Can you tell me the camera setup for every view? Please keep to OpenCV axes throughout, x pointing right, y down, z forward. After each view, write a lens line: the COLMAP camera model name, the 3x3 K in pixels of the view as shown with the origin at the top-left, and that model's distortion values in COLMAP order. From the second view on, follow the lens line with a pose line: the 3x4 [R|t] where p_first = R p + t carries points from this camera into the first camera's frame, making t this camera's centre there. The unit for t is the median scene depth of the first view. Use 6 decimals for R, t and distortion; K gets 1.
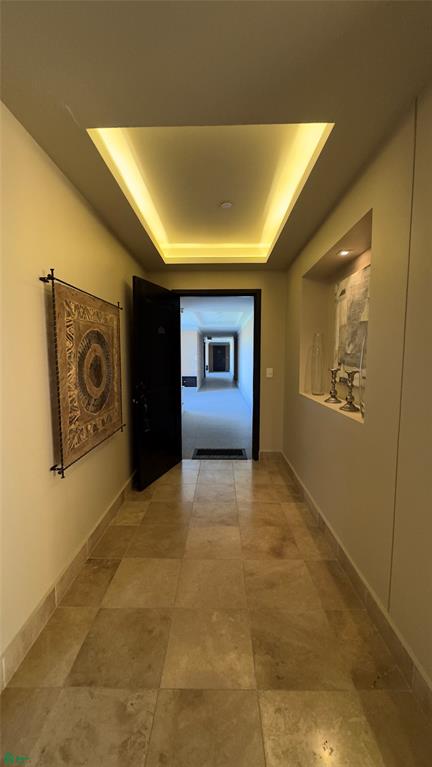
lens RADIAL K [[307.9, 0, 216.4], [0, 307.9, 383.7], [0, 0, 1]] dist [-0.001835, 0.000527]
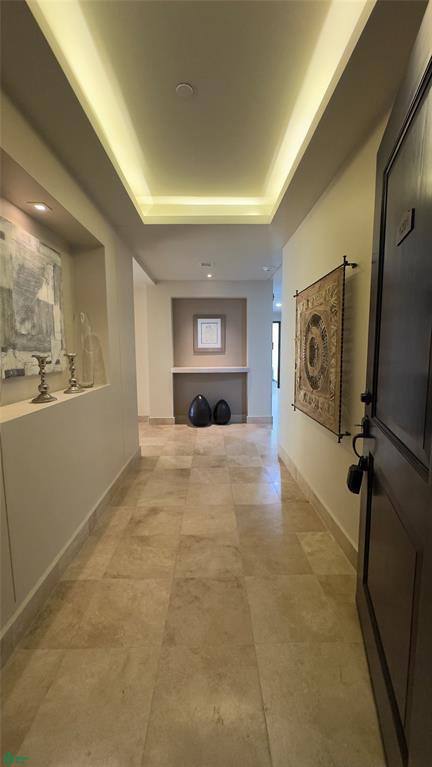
lens RADIAL K [[307.9, 0, 215.6], [0, 307.9, 385.8], [0, 0, 1]] dist [-0.001835, 0.000527]
pose [[-0.999533, 0.012642, -0.027835, -0.007530], [0.006575, 0.978081, 0.208122, -0.135354], [0.029856, 0.207842, -0.977707, 1.872870]]
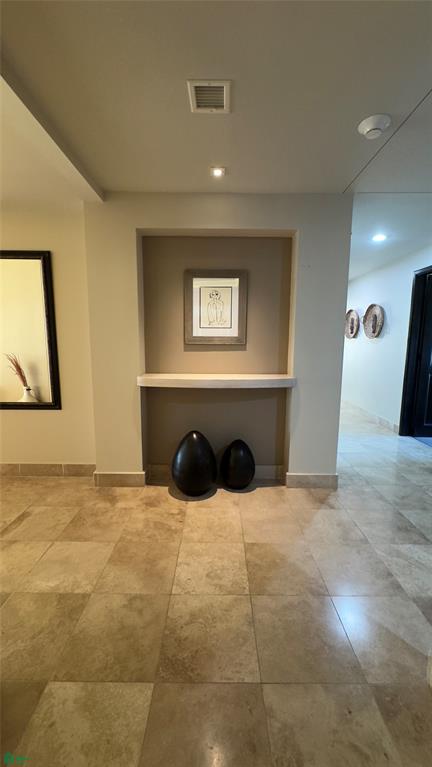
lens RADIAL K [[307.9, 0, 218.8], [0, 307.9, 380.2], [0, 0, 1]] dist [-0.001835, 0.000527]
pose [[-0.999854, -0.004623, -0.016456, -0.023710], [-0.008216, 0.974211, 0.225489, -0.038484], [0.014989, 0.225591, -0.974107, 0.751244]]
